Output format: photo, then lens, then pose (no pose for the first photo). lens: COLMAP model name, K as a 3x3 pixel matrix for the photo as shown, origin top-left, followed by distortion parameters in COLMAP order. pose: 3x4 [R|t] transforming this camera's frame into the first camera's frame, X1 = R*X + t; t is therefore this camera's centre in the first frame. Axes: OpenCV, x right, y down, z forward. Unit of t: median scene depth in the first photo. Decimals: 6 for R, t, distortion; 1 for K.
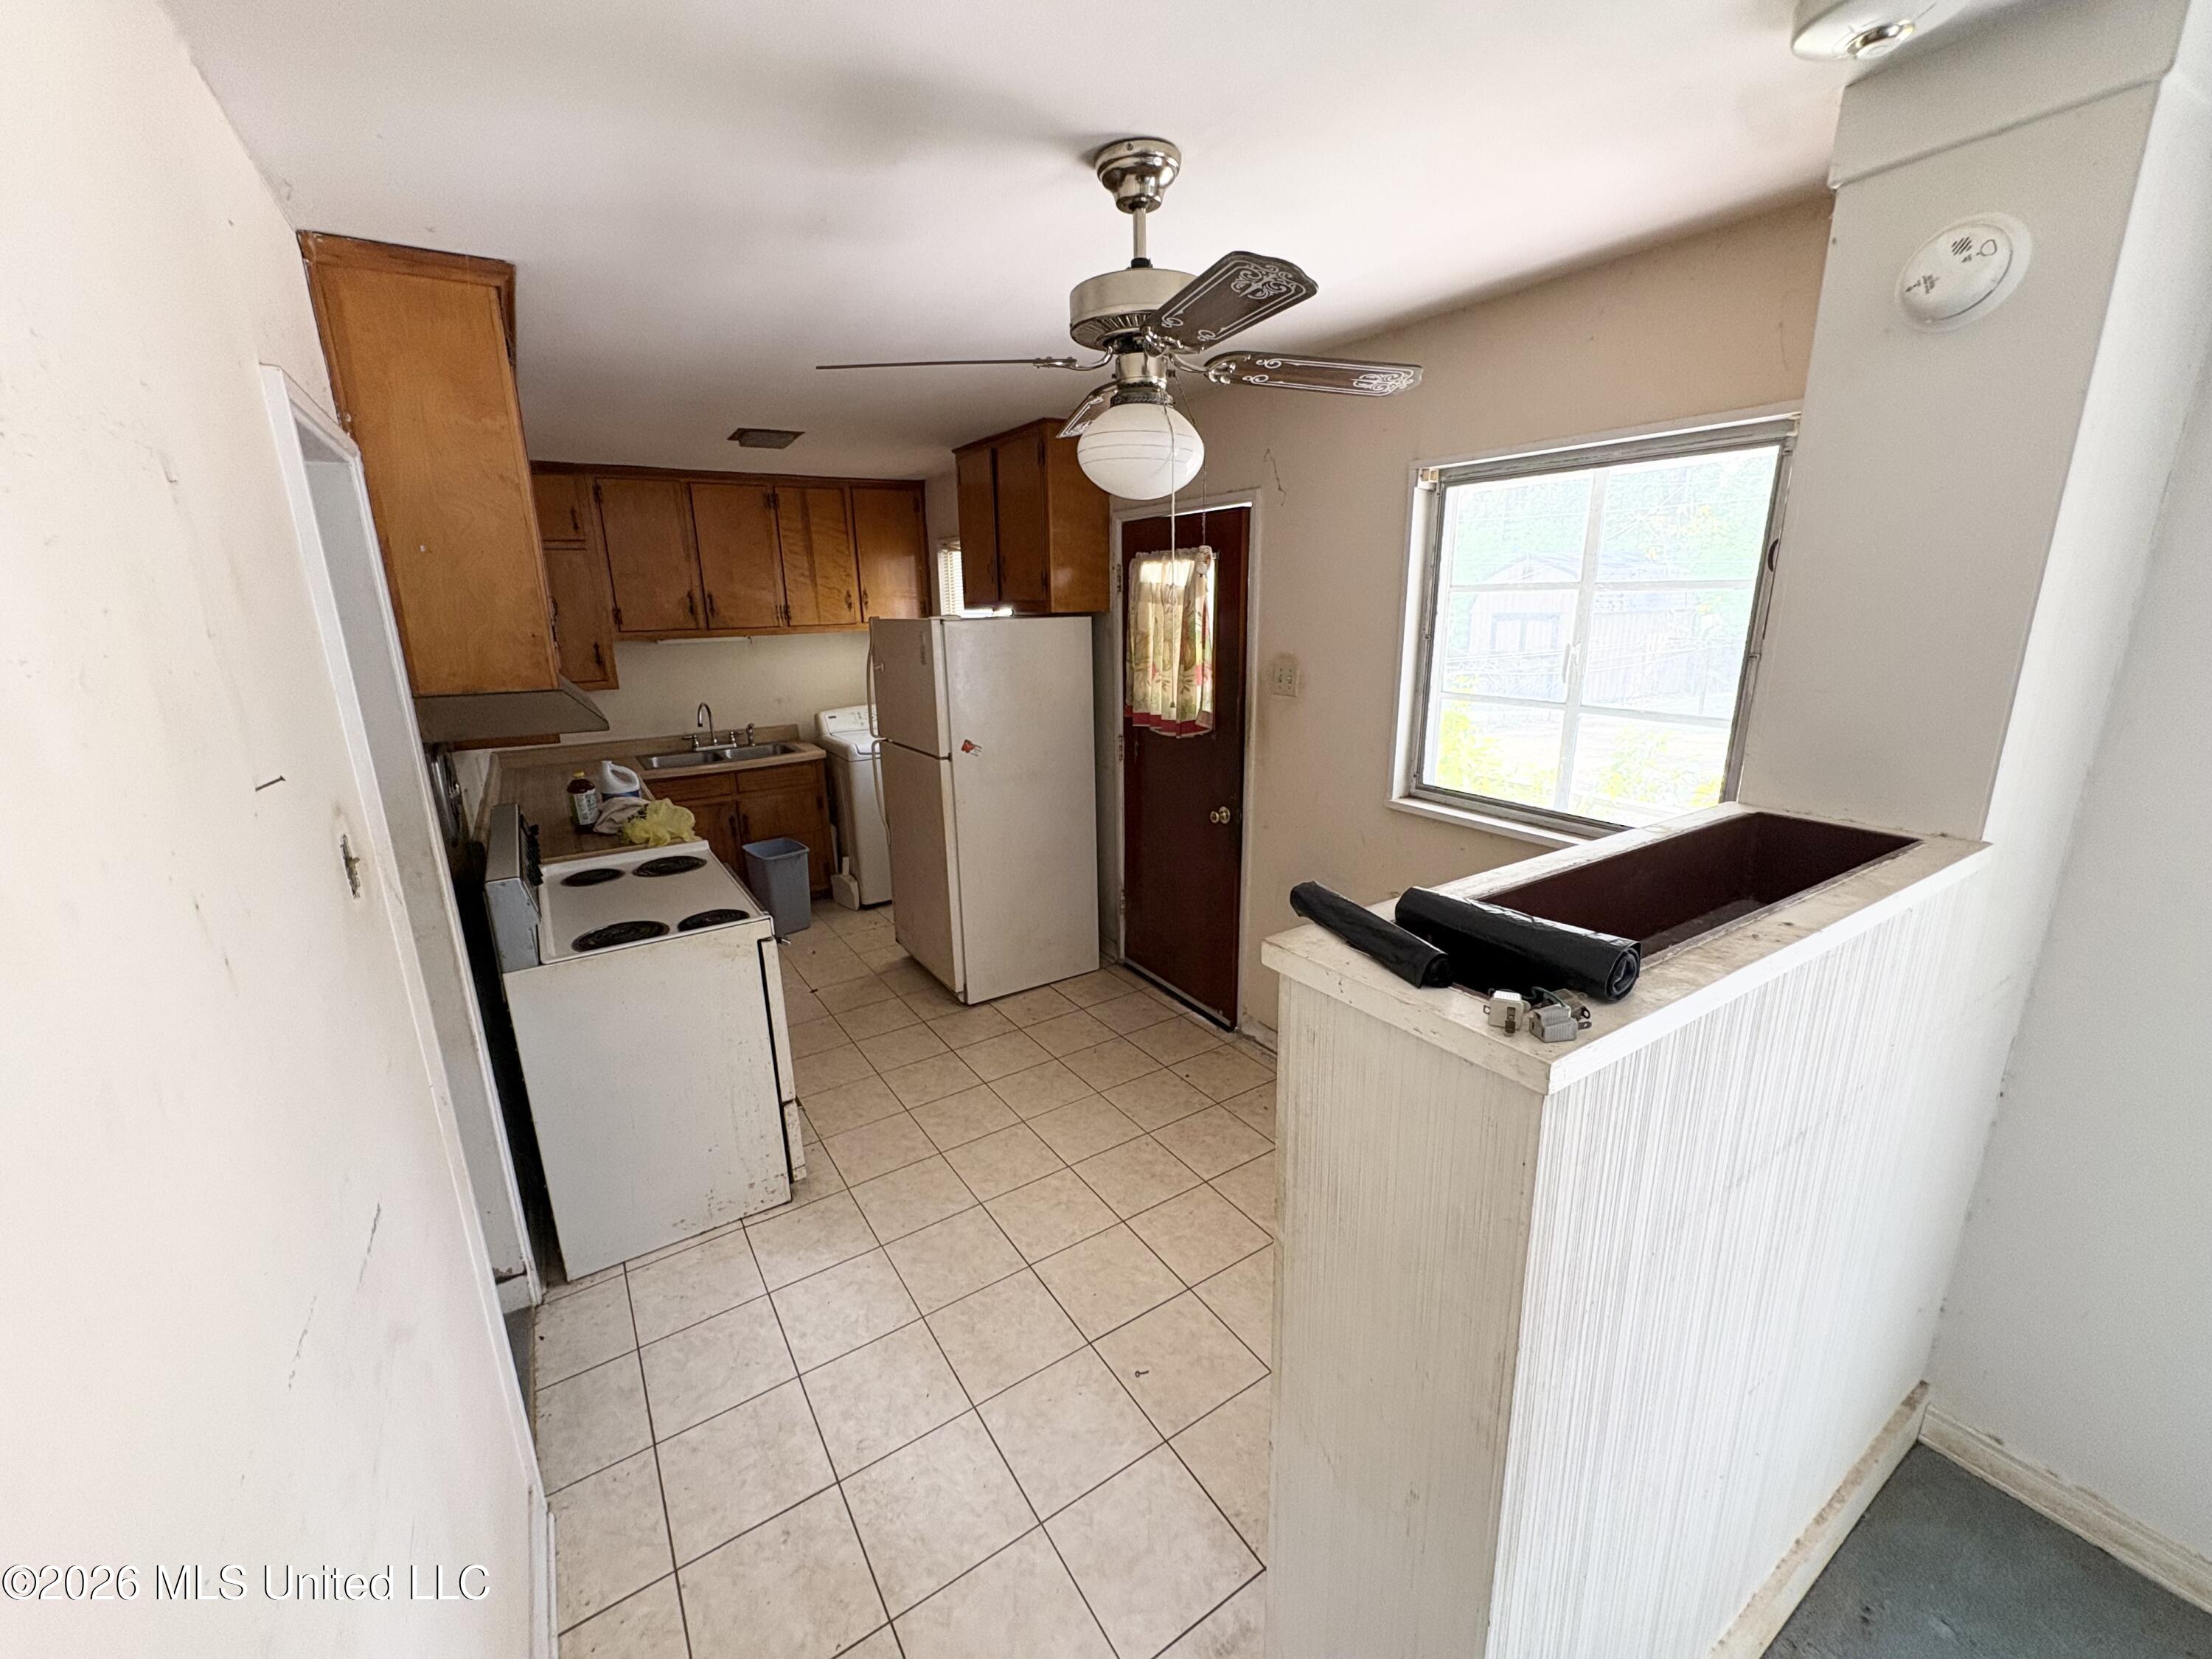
lens RADIAL K [[884.0, 0, 1107.9], [0, 884.0, 825.5], [0, 0, 1]] dist [-0.000389, 0.000545]
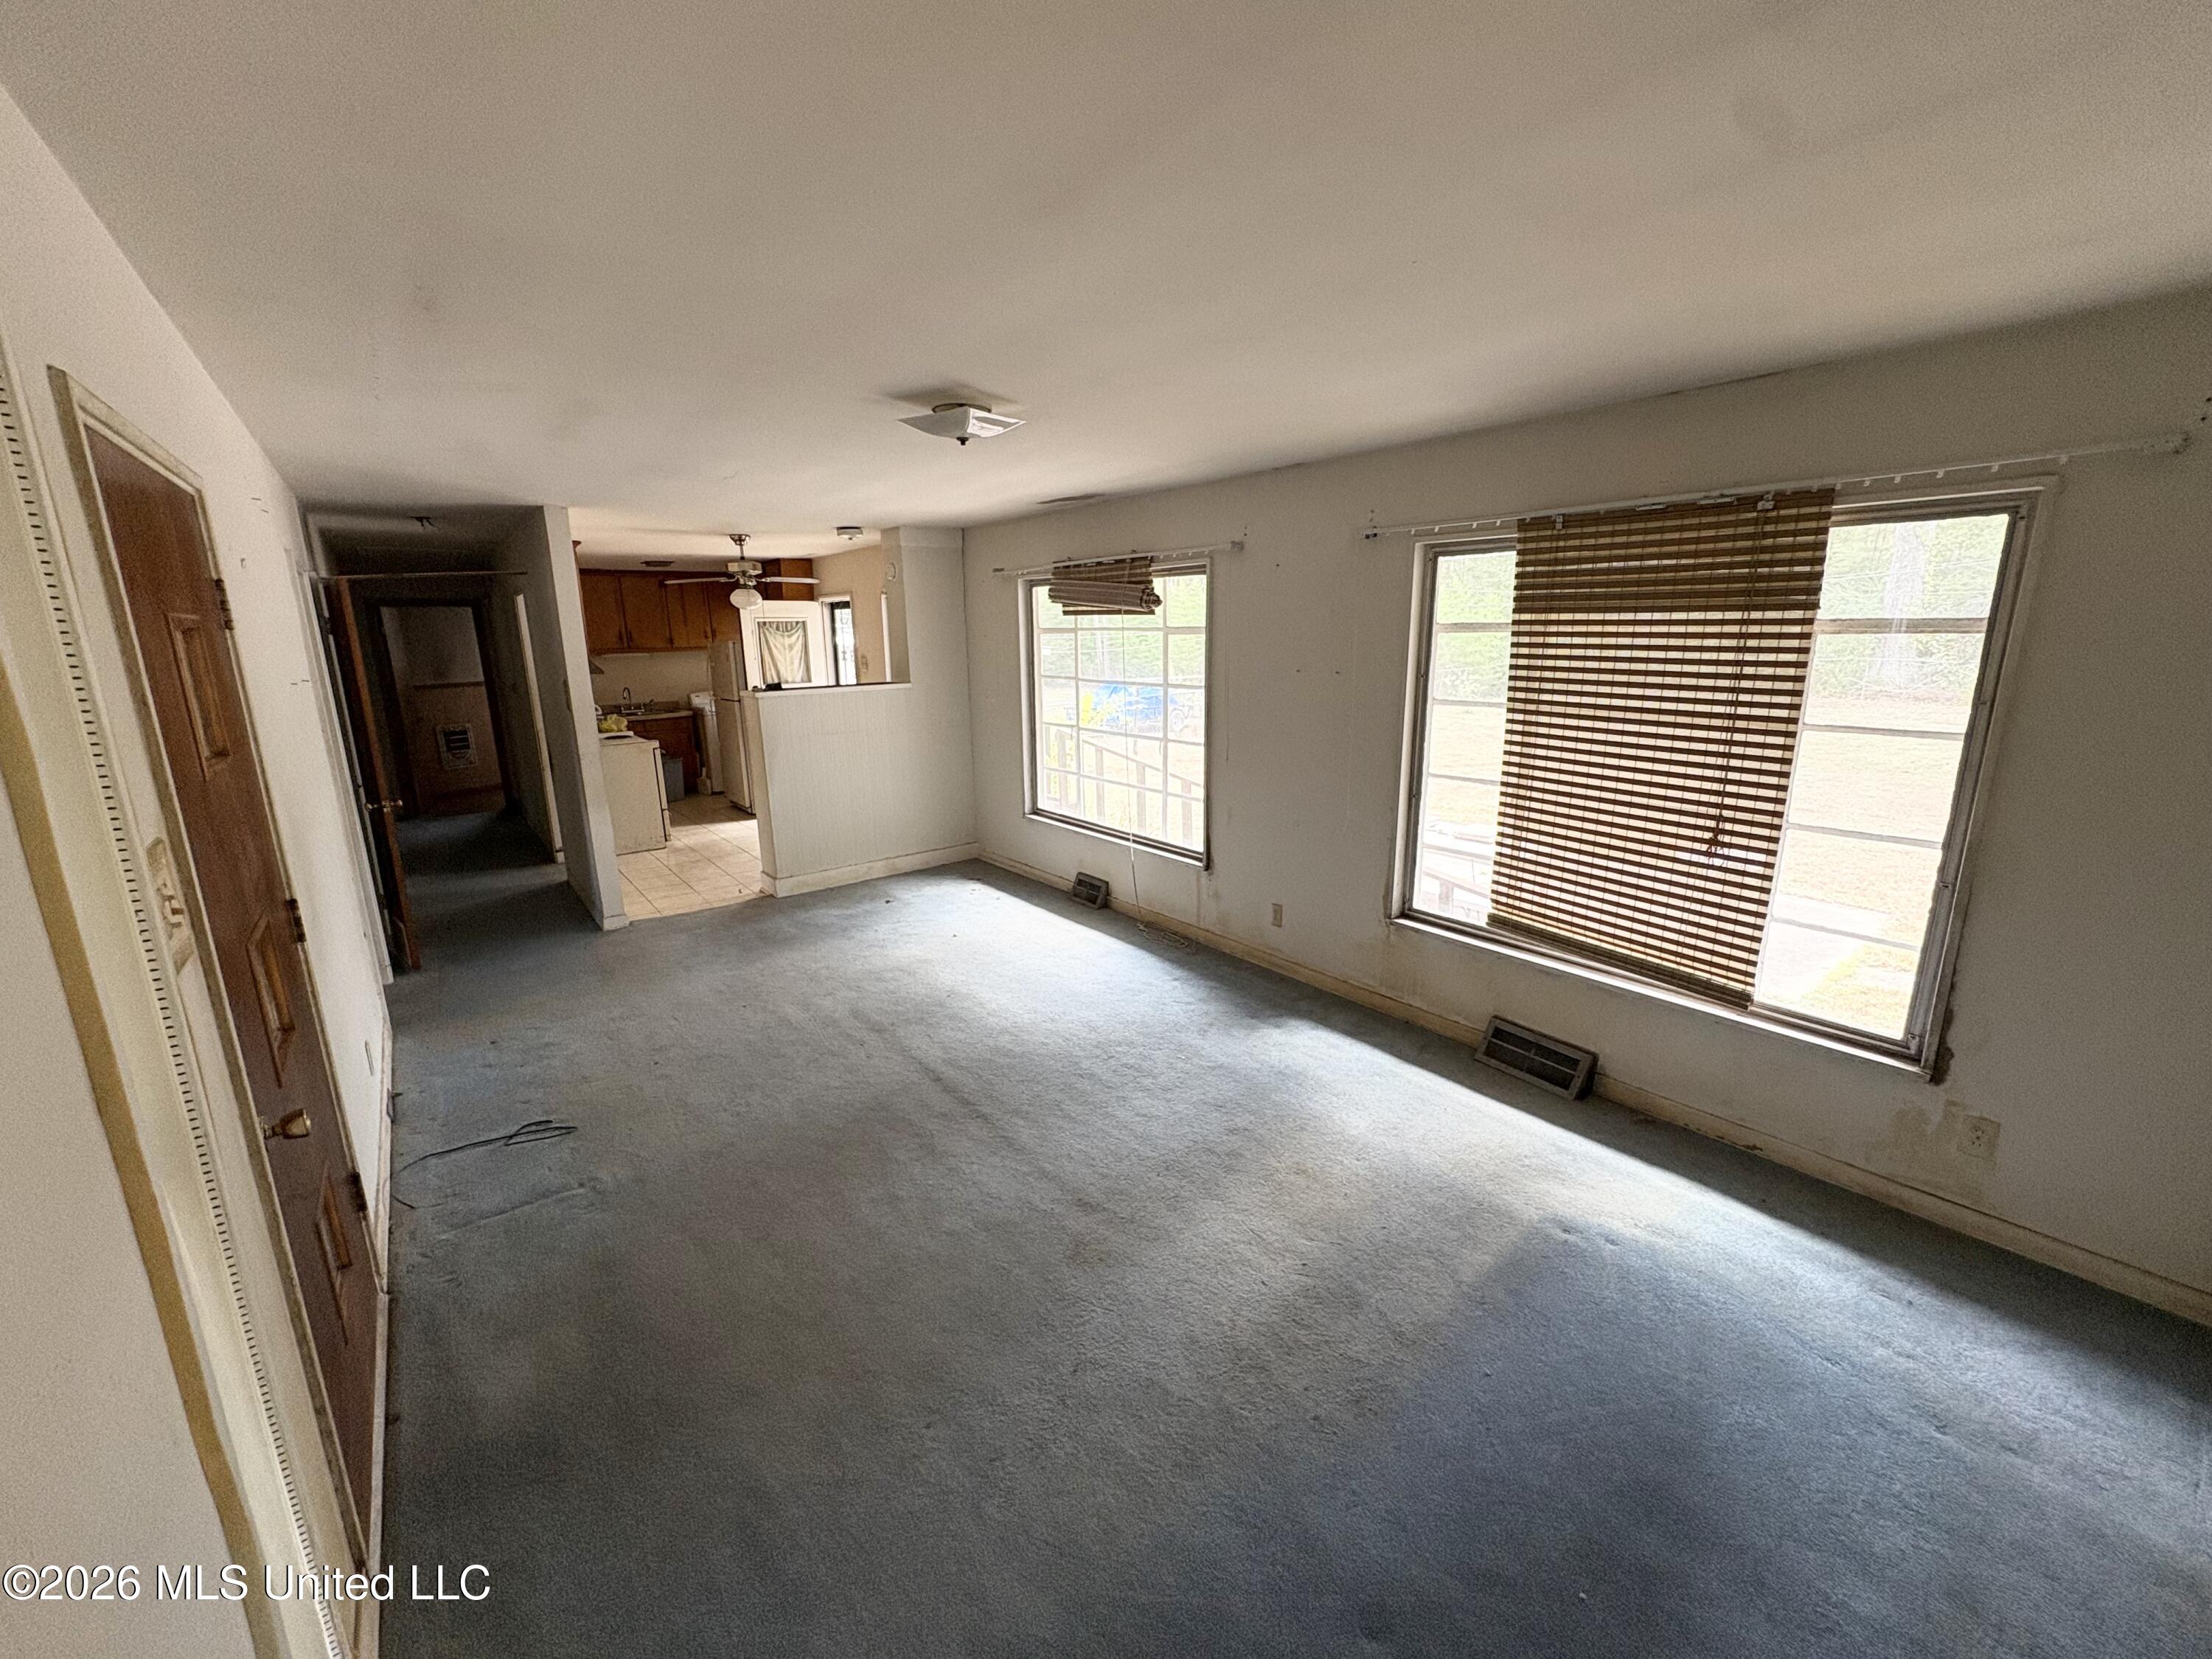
lens RADIAL K [[884.0, 0, 1110.2], [0, 884.0, 836.7], [0, 0, 1]] dist [-0.000389, 0.000545]
pose [[0.996060, -0.013480, 0.087656, 0.435284], [0.016078, 0.999450, -0.029001, 0.270901], [-0.087217, 0.030296, 0.995729, -1.040458]]
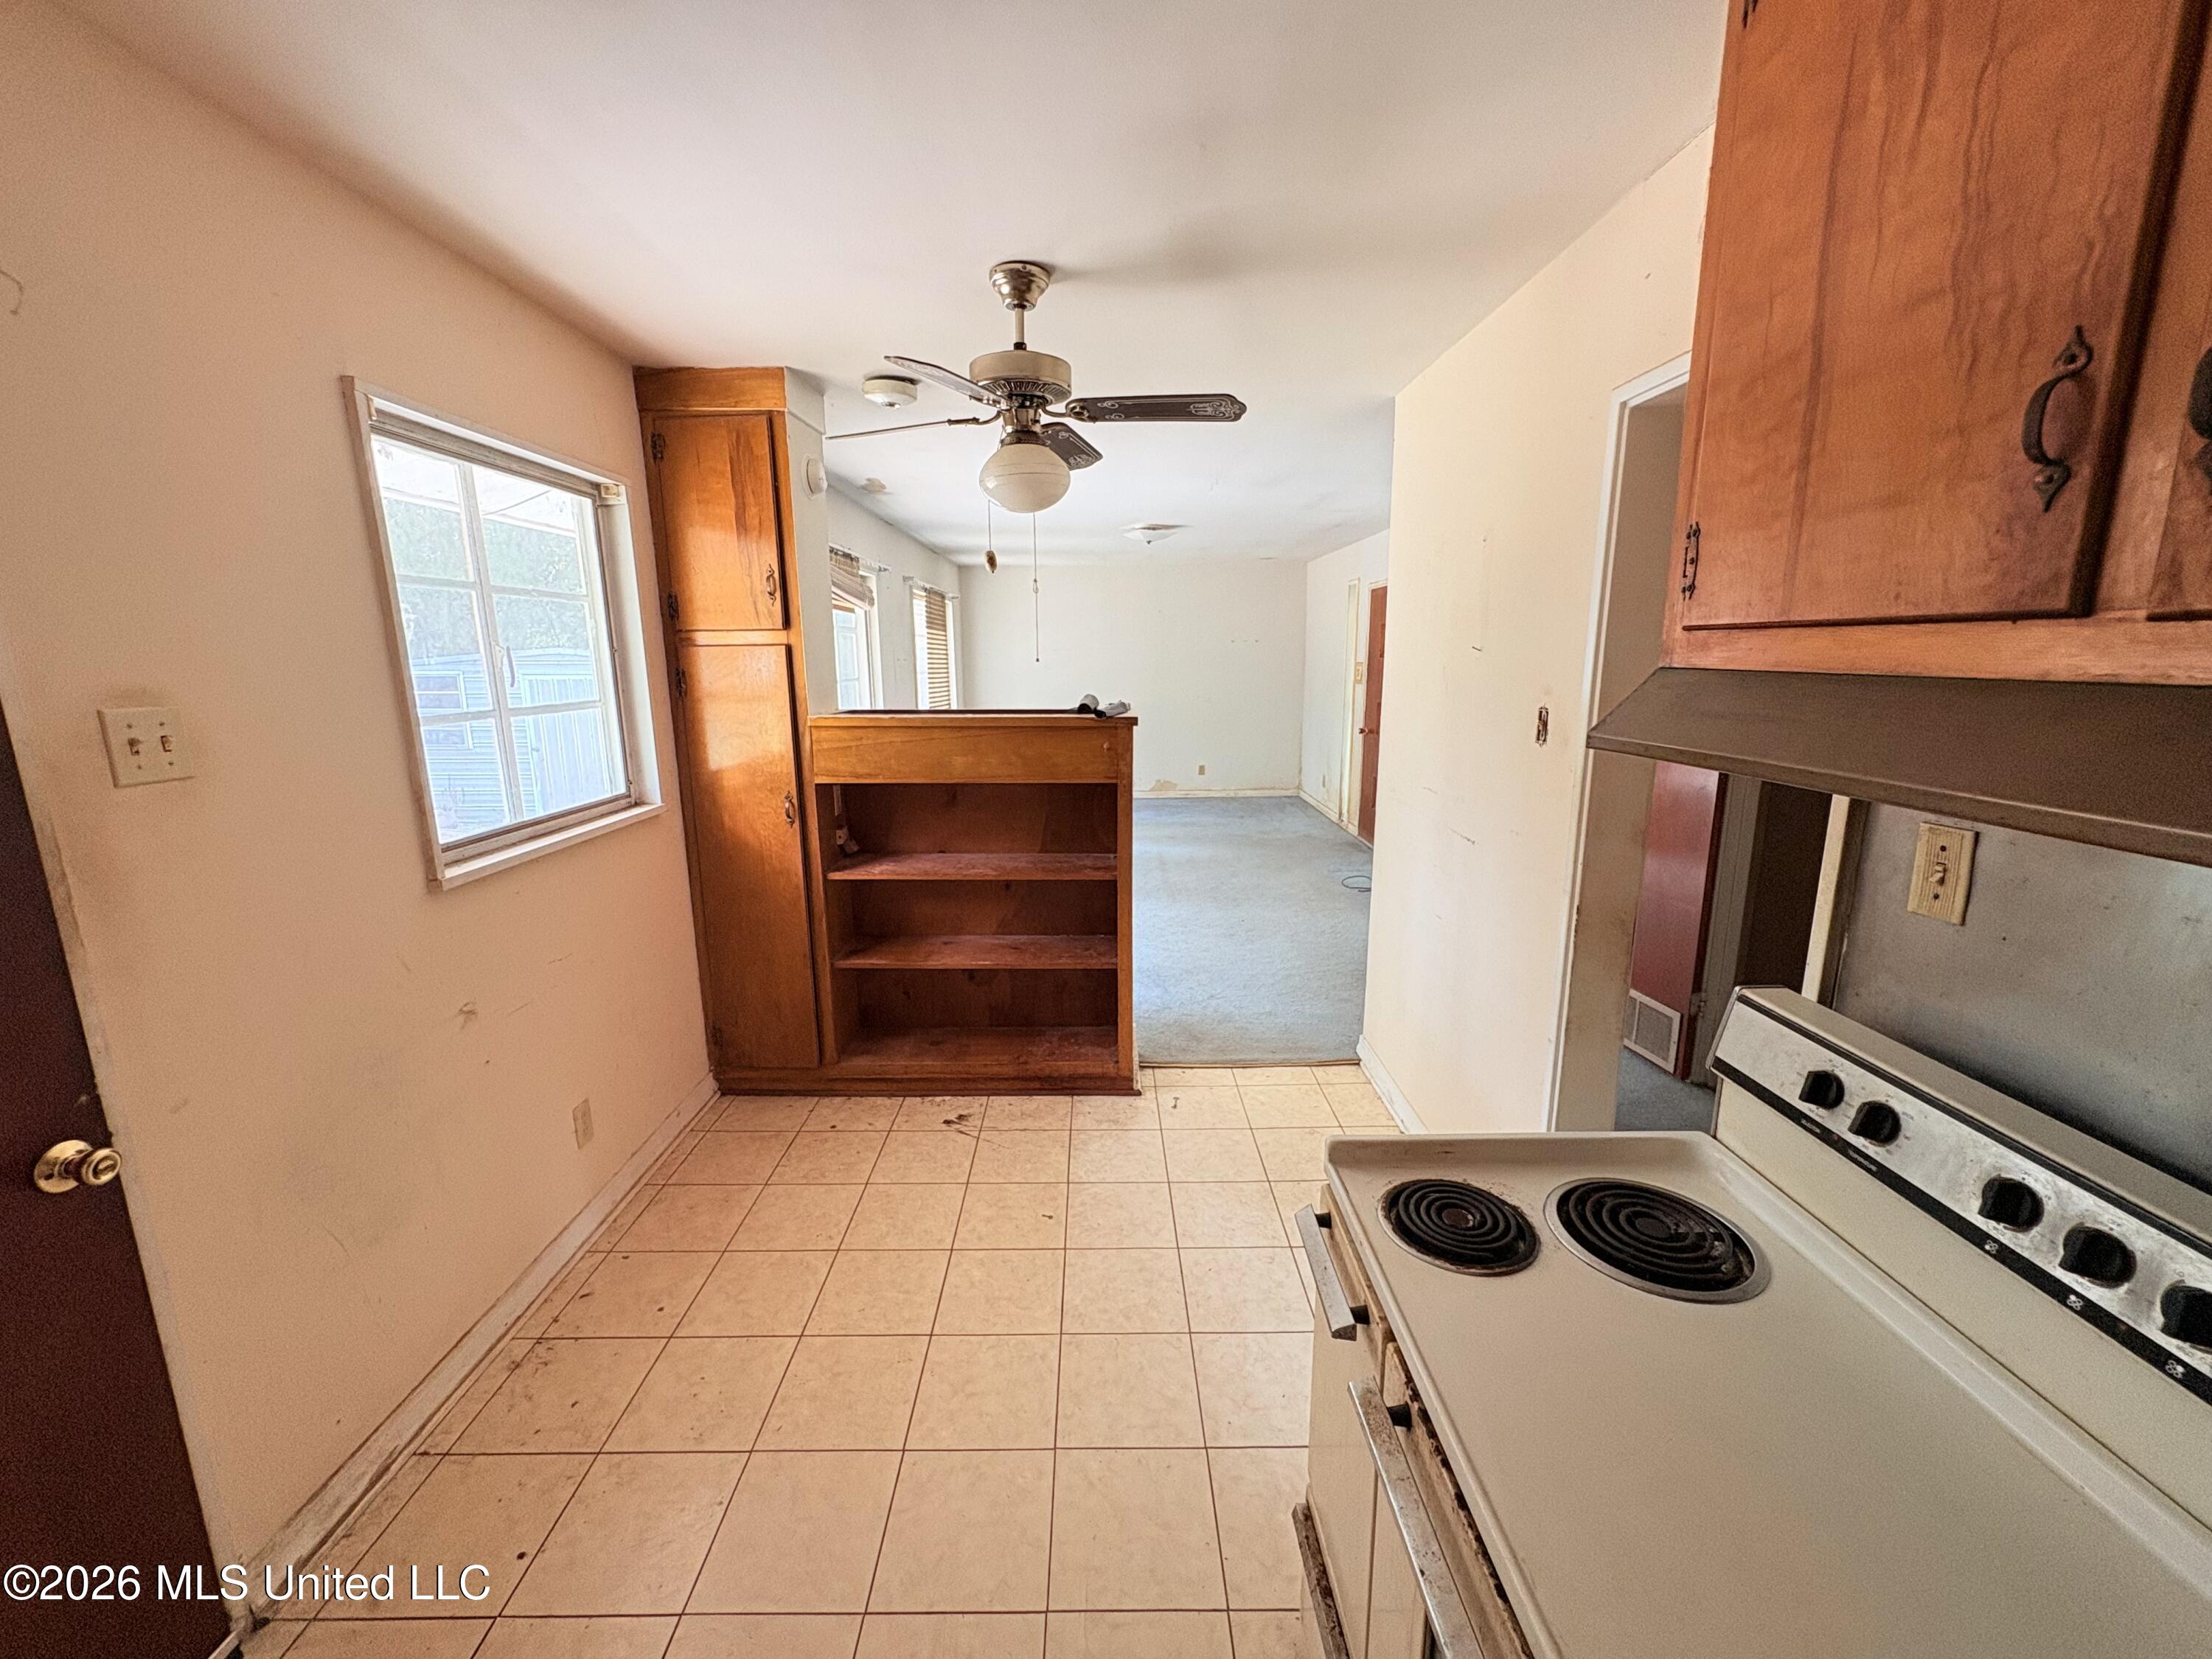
lens RADIAL K [[884.0, 0, 1109.9], [0, 884.0, 824.4], [0, 0, 1]] dist [-0.000389, 0.000545]
pose [[-0.843731, -0.080196, 0.530741, -0.268304], [0.157395, 0.908348, 0.387468, -0.141265], [-0.513171, 0.410455, -0.753779, 0.692066]]
